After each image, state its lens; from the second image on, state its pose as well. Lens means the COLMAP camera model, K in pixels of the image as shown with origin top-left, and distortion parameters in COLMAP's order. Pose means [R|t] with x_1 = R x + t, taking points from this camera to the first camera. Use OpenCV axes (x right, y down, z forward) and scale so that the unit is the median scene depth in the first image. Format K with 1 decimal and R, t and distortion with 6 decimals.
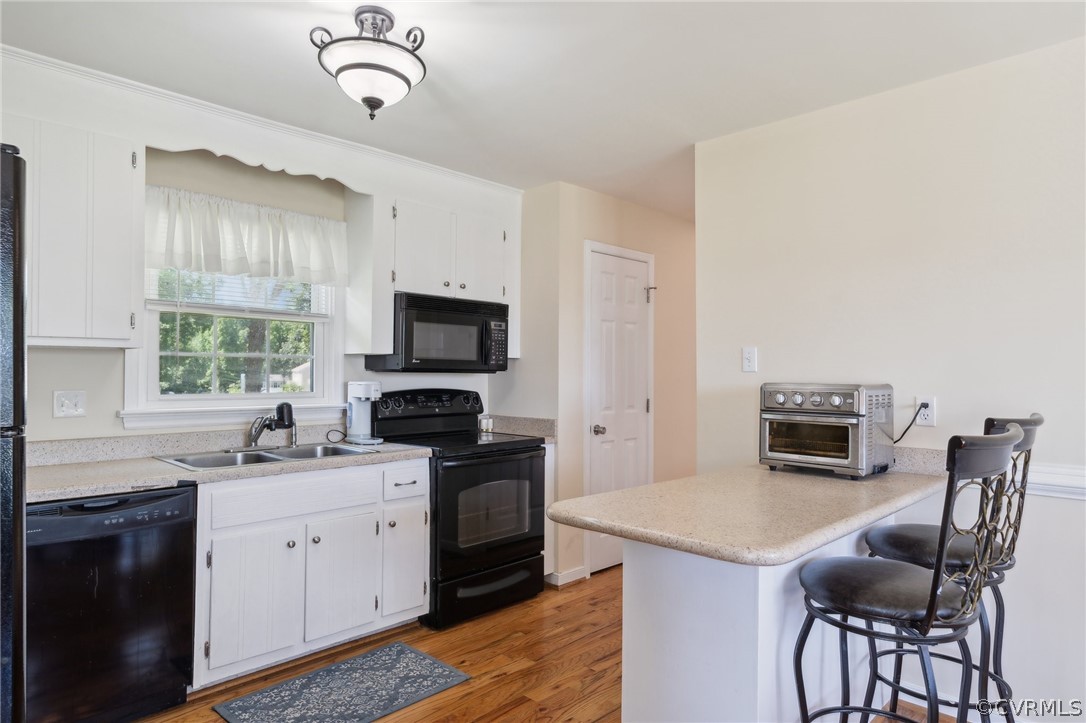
lens RADIAL K [[642.9, 0, 543.0], [0, 642.9, 361.5], [0, 0, 1]] dist [-0.002024, -0.000047]
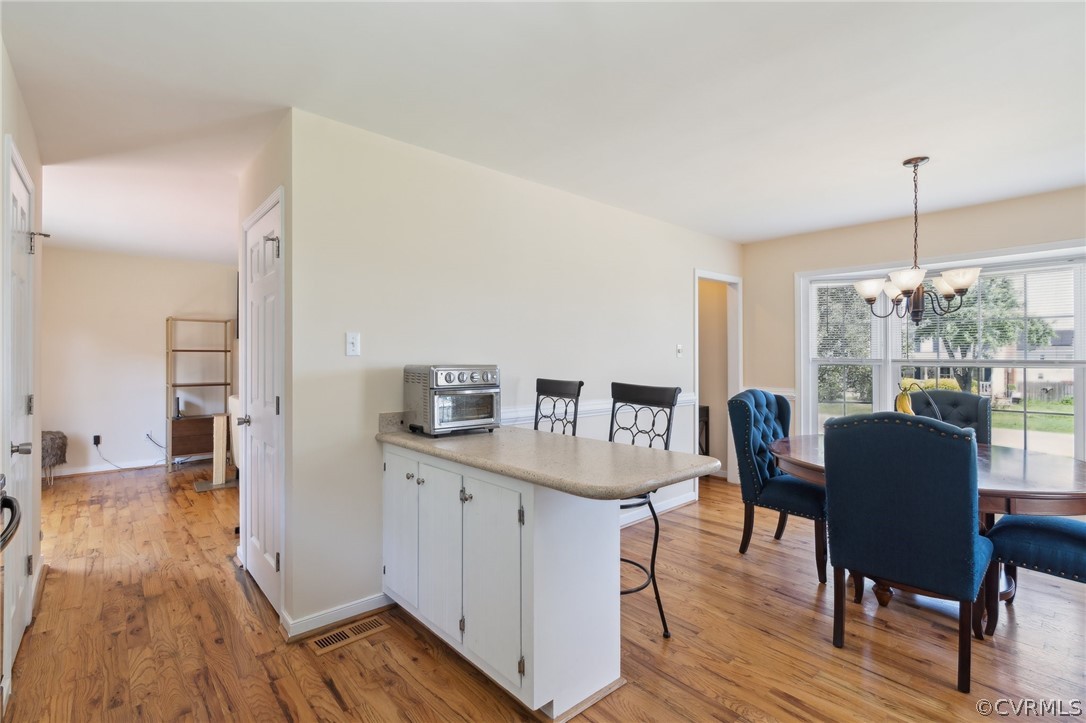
lens RADIAL K [[501.9, 0, 538.1], [0, 501.9, 357.1], [0, 0, 1]] dist [-0.003287, -0.000237]
pose [[0.076291, -0.008699, 0.997048, -0.424033], [-0.017823, 0.999790, 0.010087, 0.003599], [-0.996926, -0.018540, 0.076120, 0.555266]]
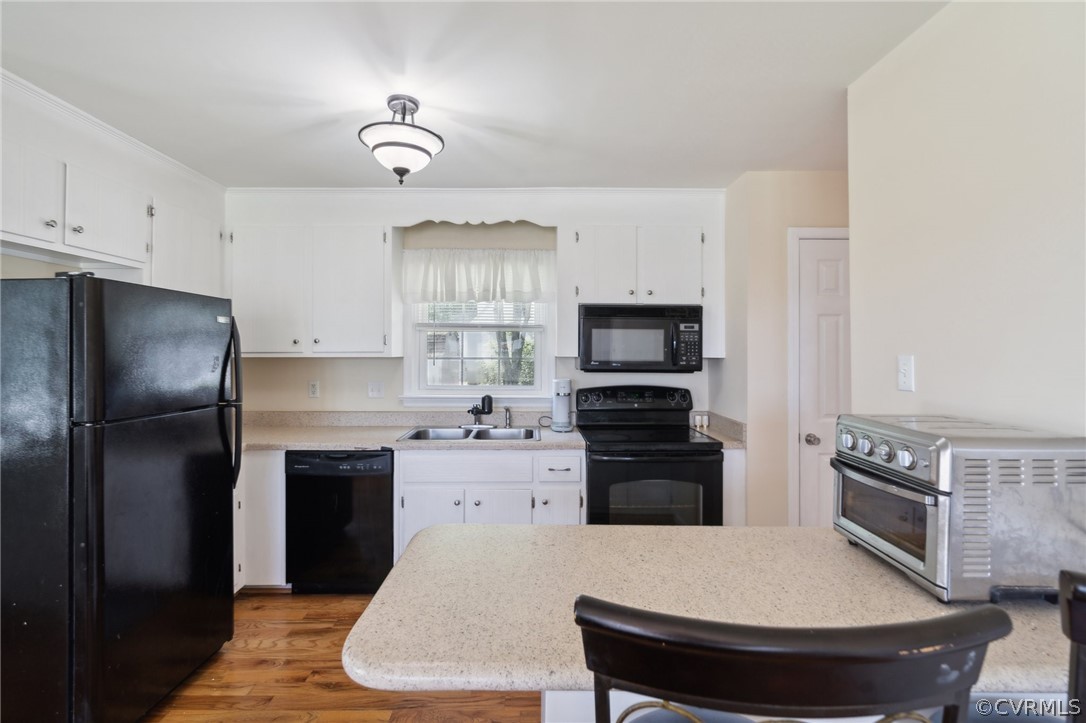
lens RADIAL K [[506.3, 0, 538.0], [0, 506.3, 347.7], [0, 0, 1]] dist [-0.004342, -0.000283]
pose [[0.706498, -0.006494, -0.707685, 0.375244], [0.013479, 0.999900, 0.004280, -0.033770], [0.707586, -0.012563, 0.706515, 0.291478]]
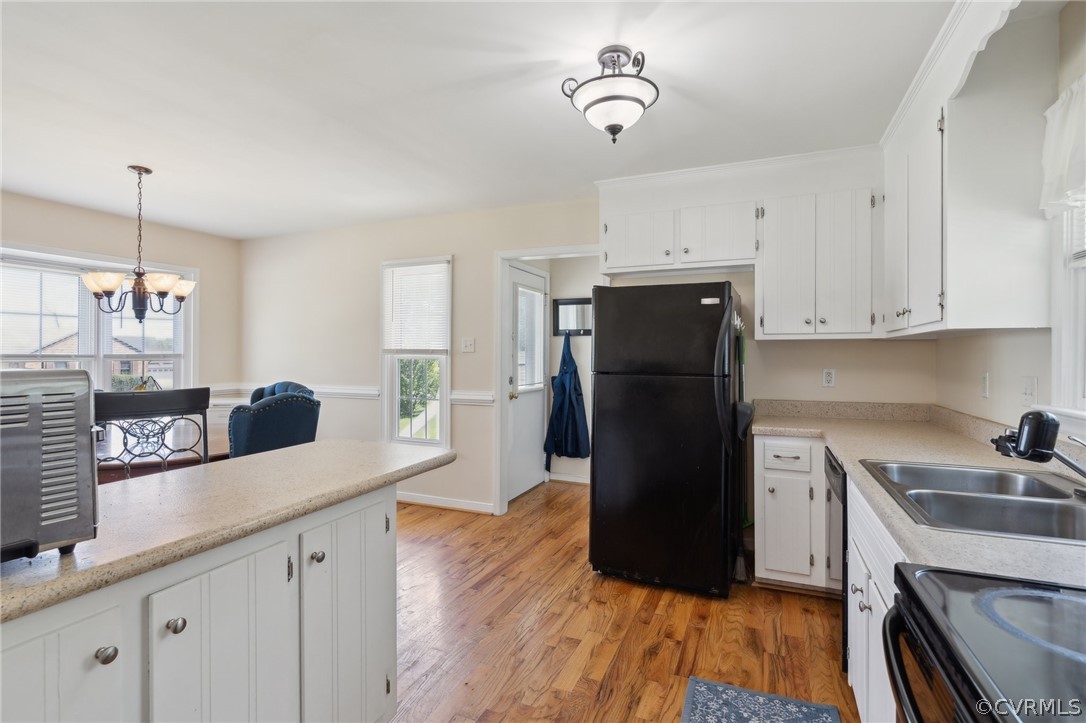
lens RADIAL K [[510.0, 0, 539.2], [0, 510.0, 351.6], [0, 0, 1]] dist [0.001076, 0.000053]
pose [[-0.935591, -0.008069, -0.352994, 0.118931], [0.000553, 0.999704, -0.024317, 0.022011], [0.353086, -0.022945, -0.935309, 1.102044]]
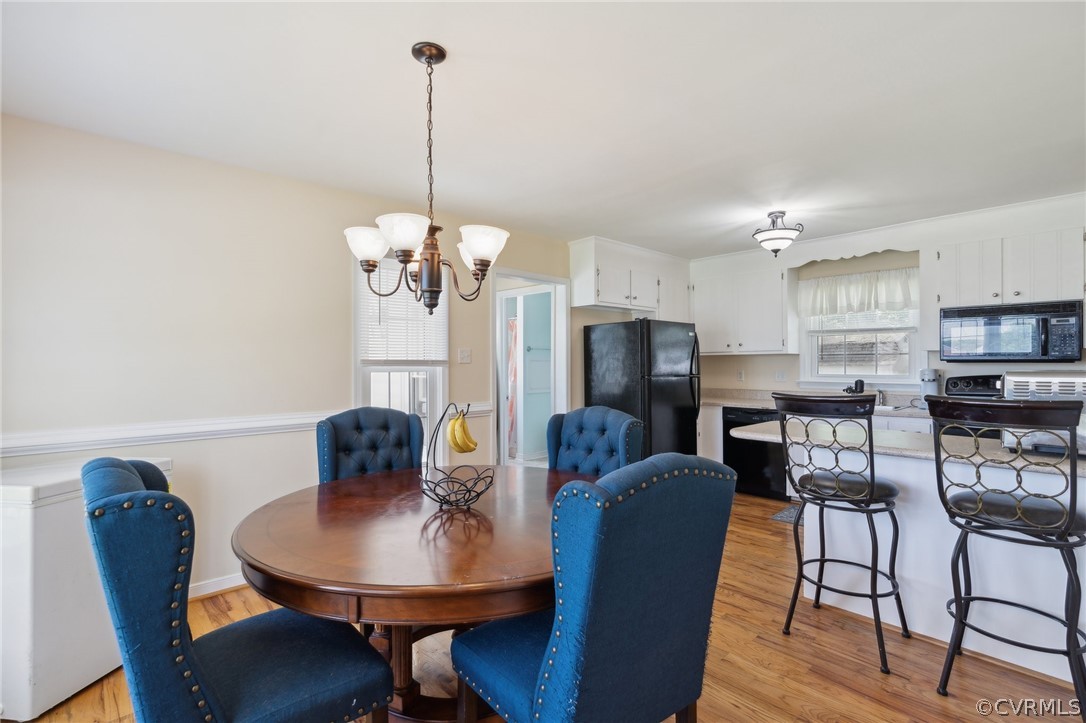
lens RADIAL K [[504.0, 0, 543.0], [0, 504.0, 361.5], [0, 0, 1]] dist [-0.001907, -0.000256]
pose [[-0.043817, -0.008584, -0.999003, 0.979728], [0.022669, 0.999697, -0.009584, 0.004467], [0.998782, -0.023067, -0.043609, 0.127707]]
